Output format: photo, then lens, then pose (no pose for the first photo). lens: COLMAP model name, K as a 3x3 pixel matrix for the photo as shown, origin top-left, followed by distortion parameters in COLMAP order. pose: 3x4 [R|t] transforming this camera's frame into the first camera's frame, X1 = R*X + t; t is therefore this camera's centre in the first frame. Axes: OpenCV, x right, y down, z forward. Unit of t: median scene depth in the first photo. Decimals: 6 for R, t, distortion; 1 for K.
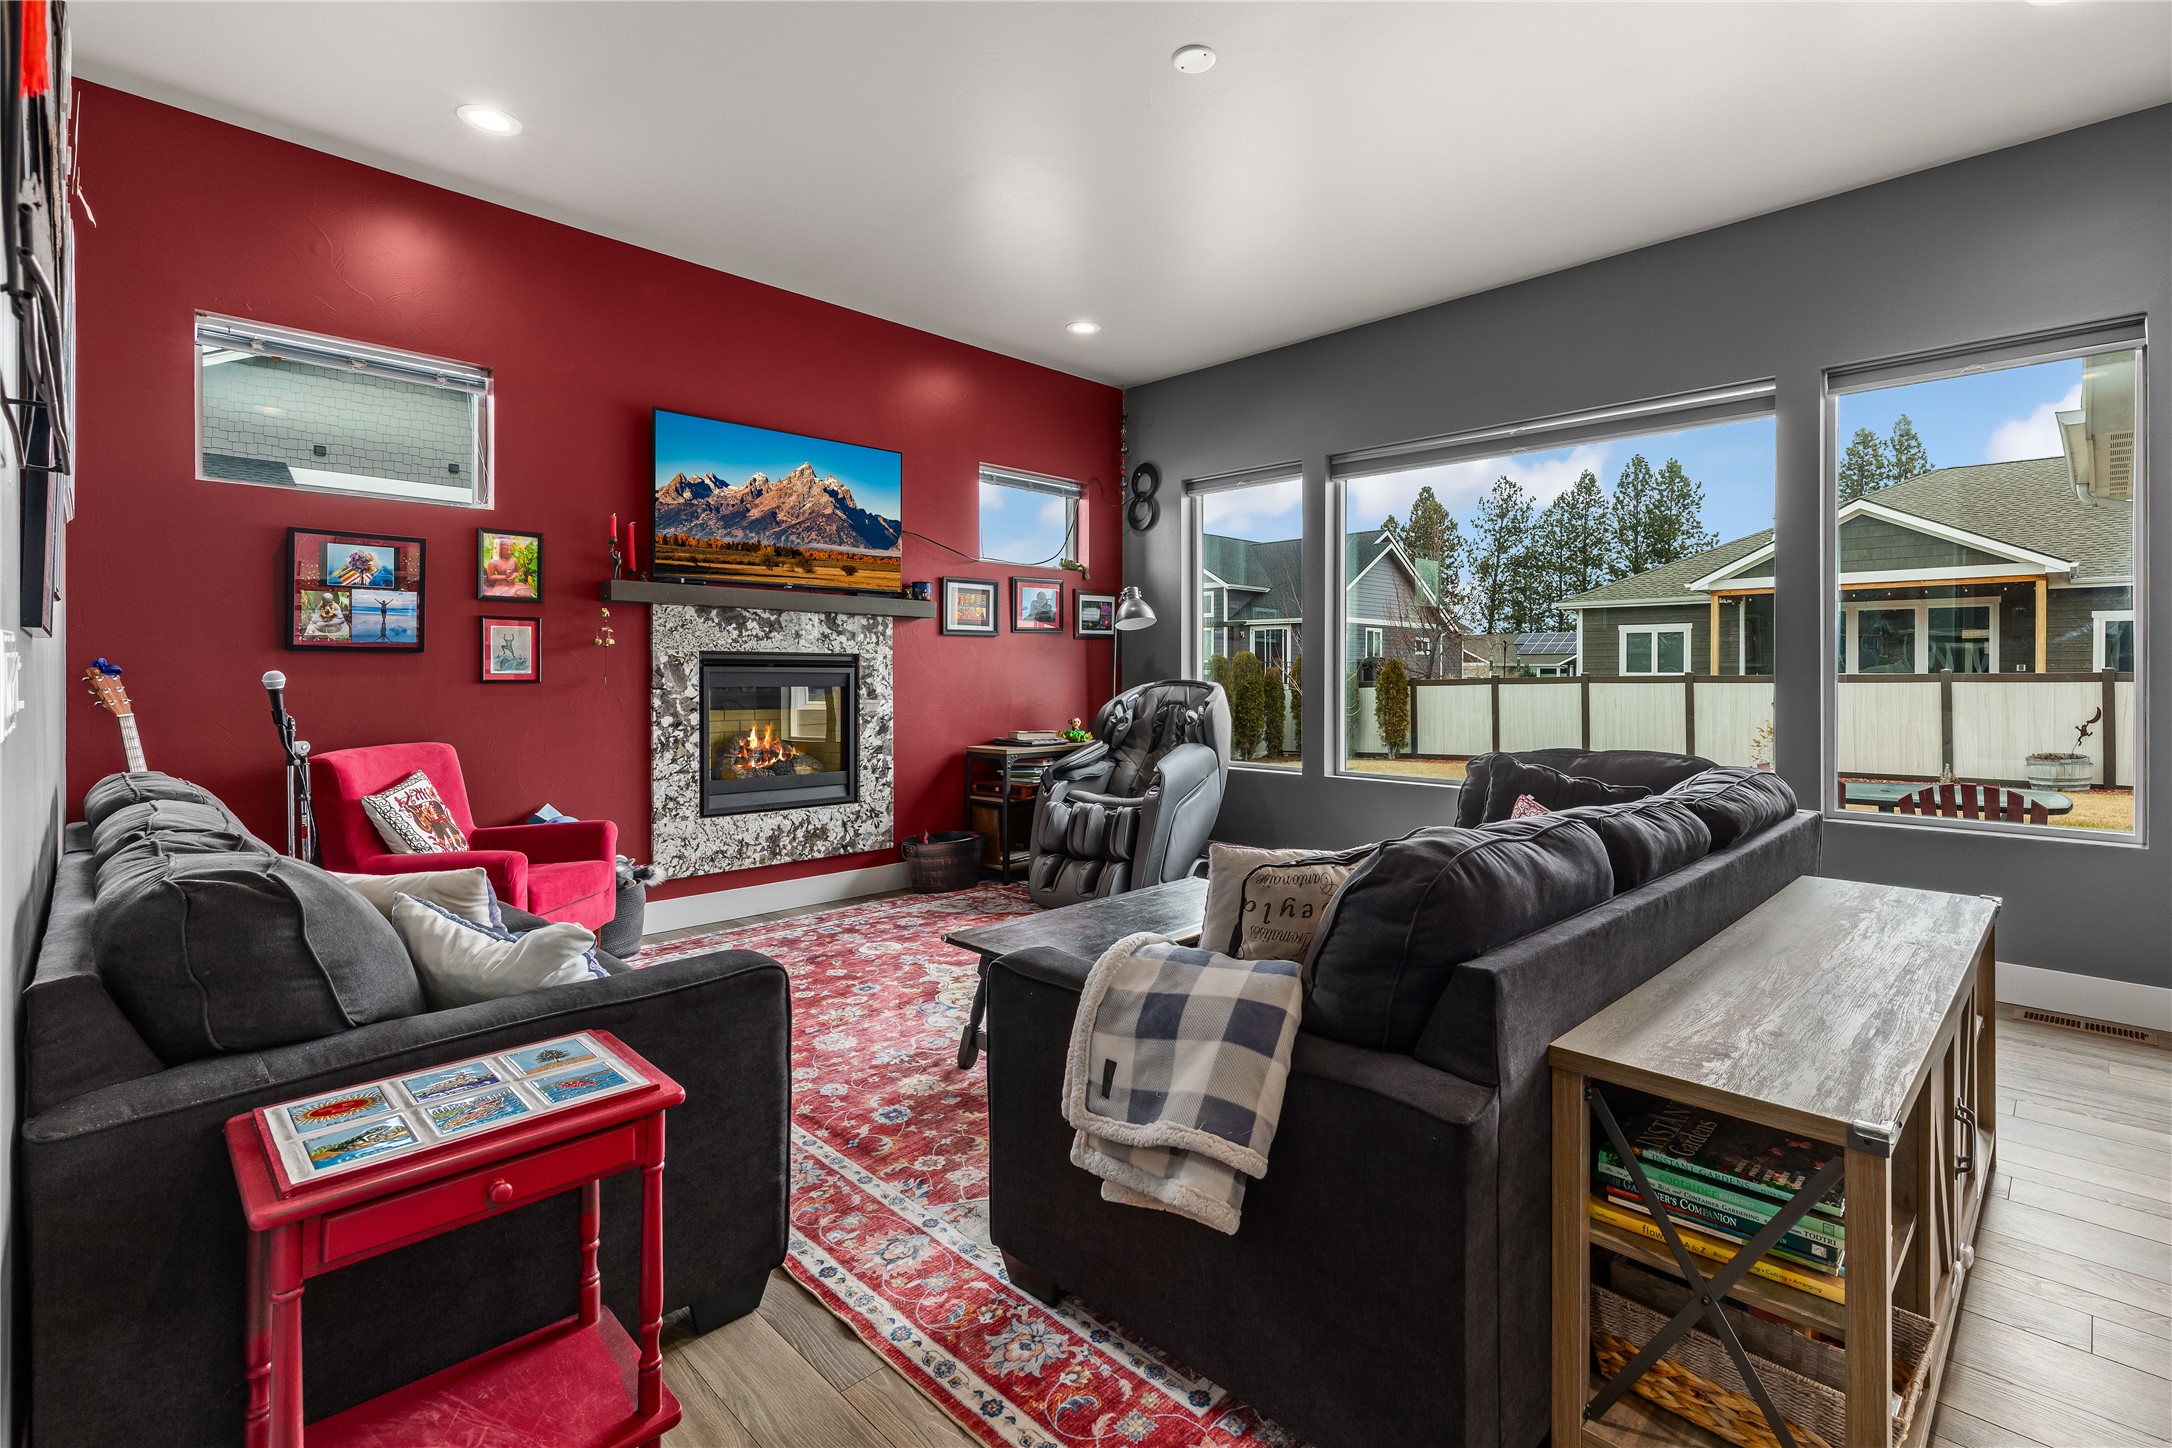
lens RADIAL K [[988.8, 0, 1095.7], [0, 988.8, 707.7], [0, 0, 1]] dist [-0.000988, 0.000428]
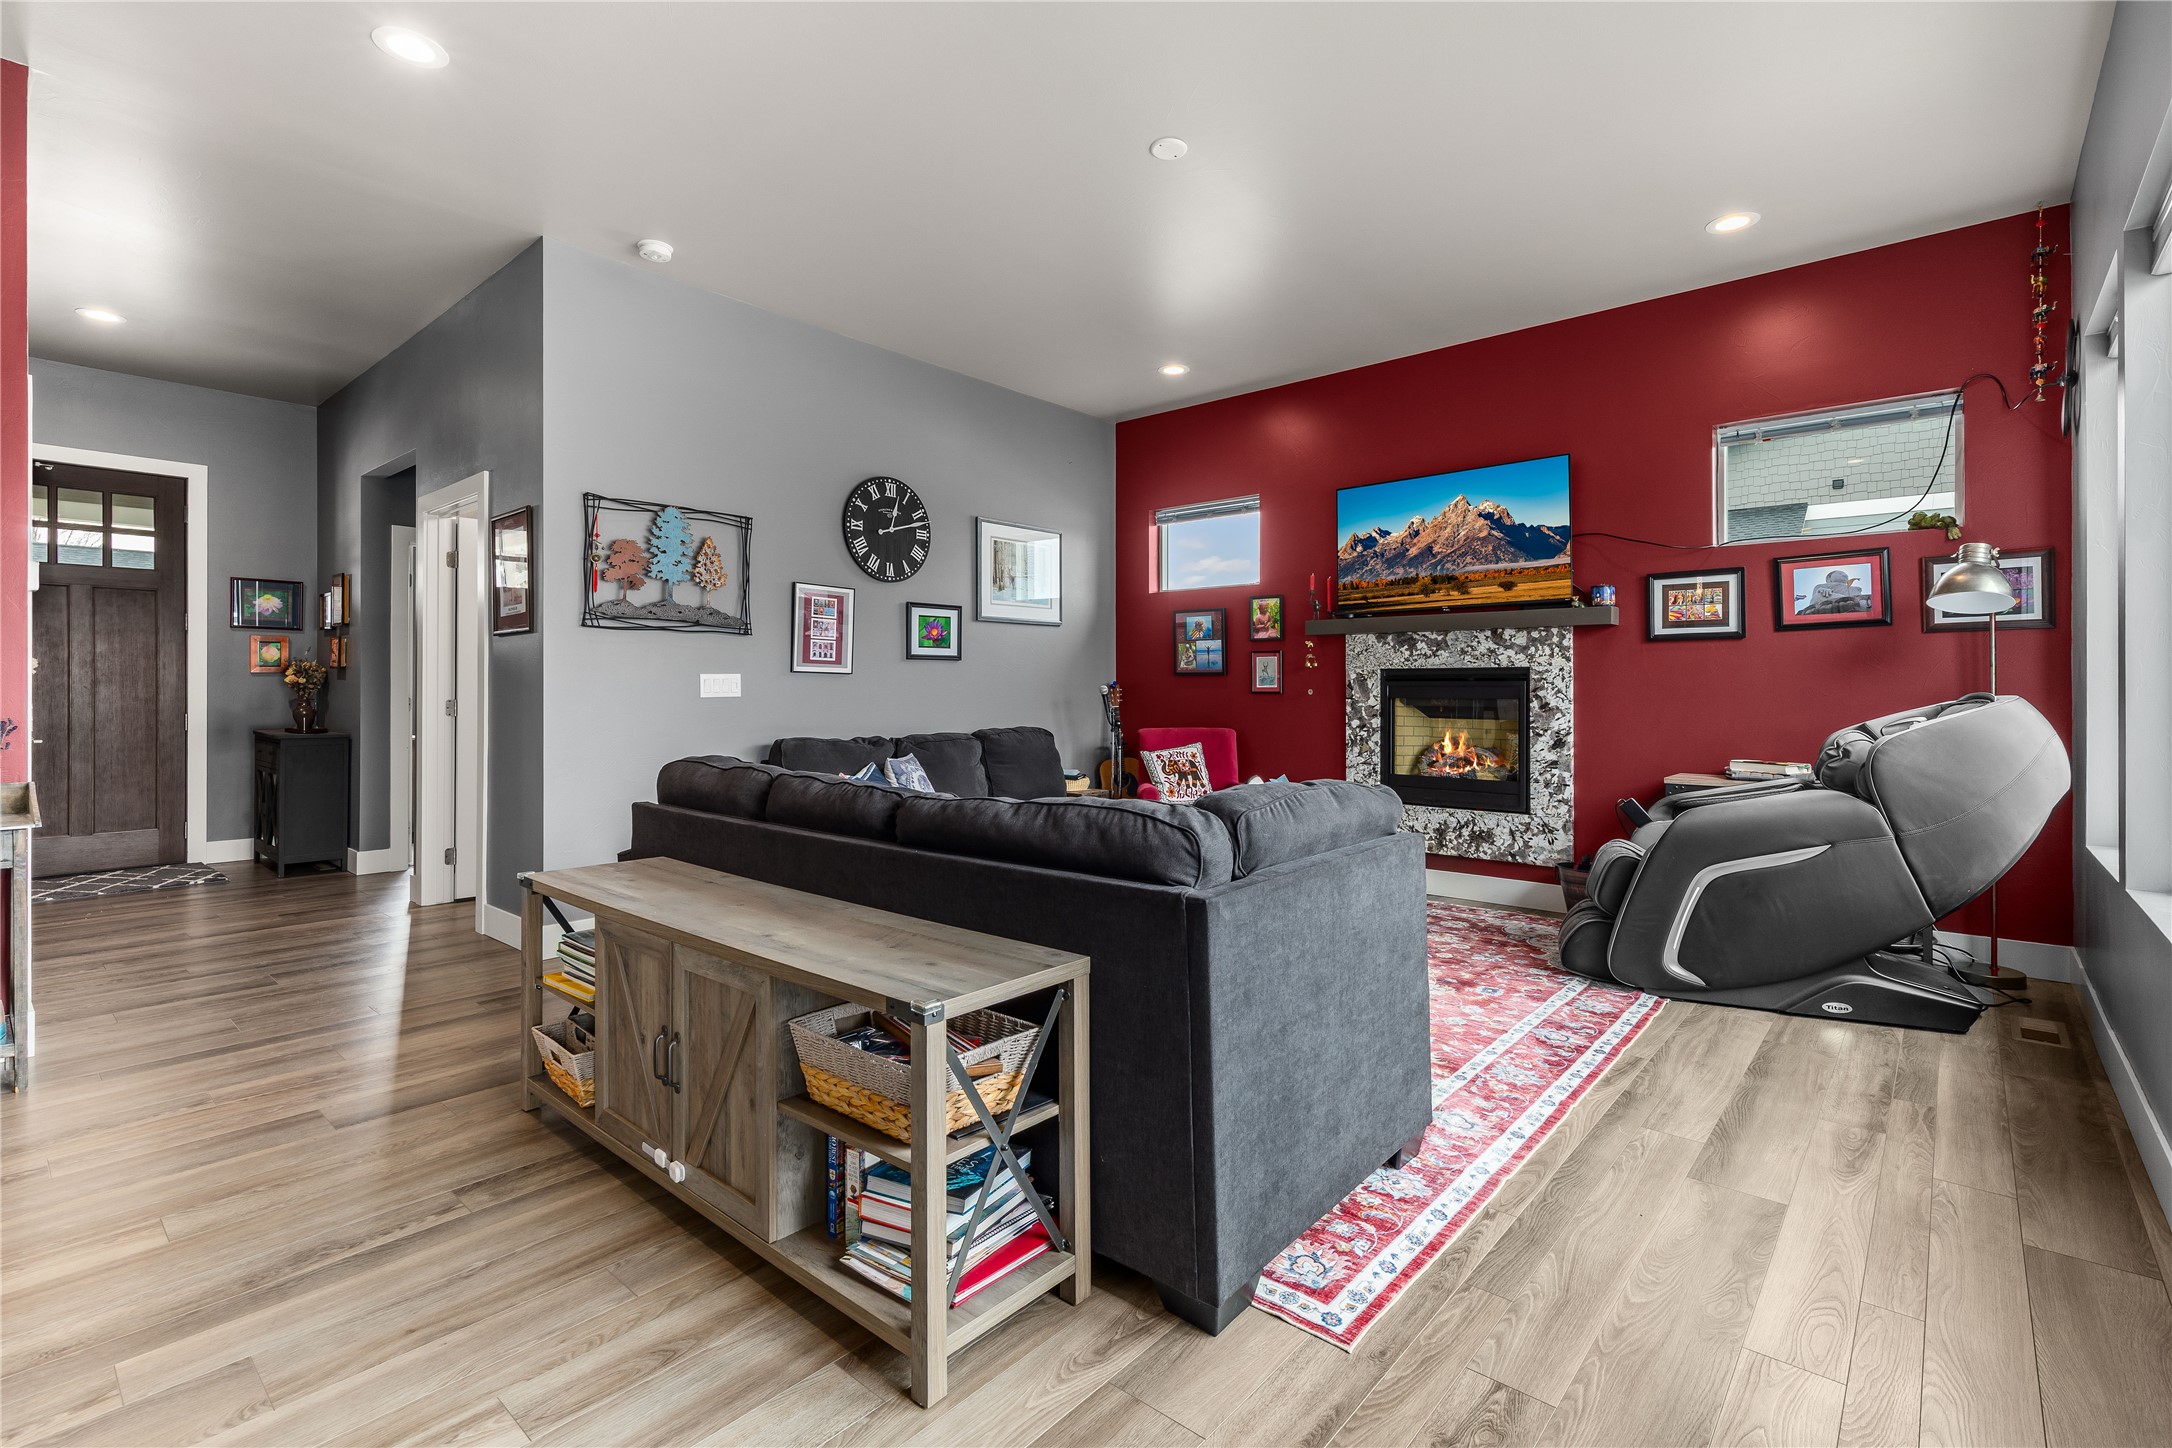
lens RADIAL K [[988.8, 0, 1095.7], [0, 988.8, 707.7], [0, 0, 1]] dist [-0.000988, 0.000428]
pose [[0.061833, 0.011888, -0.998016, 0.774392], [-0.037121, 0.999265, 0.009603, -0.006130], [0.997396, 0.036453, 0.062228, 0.524223]]
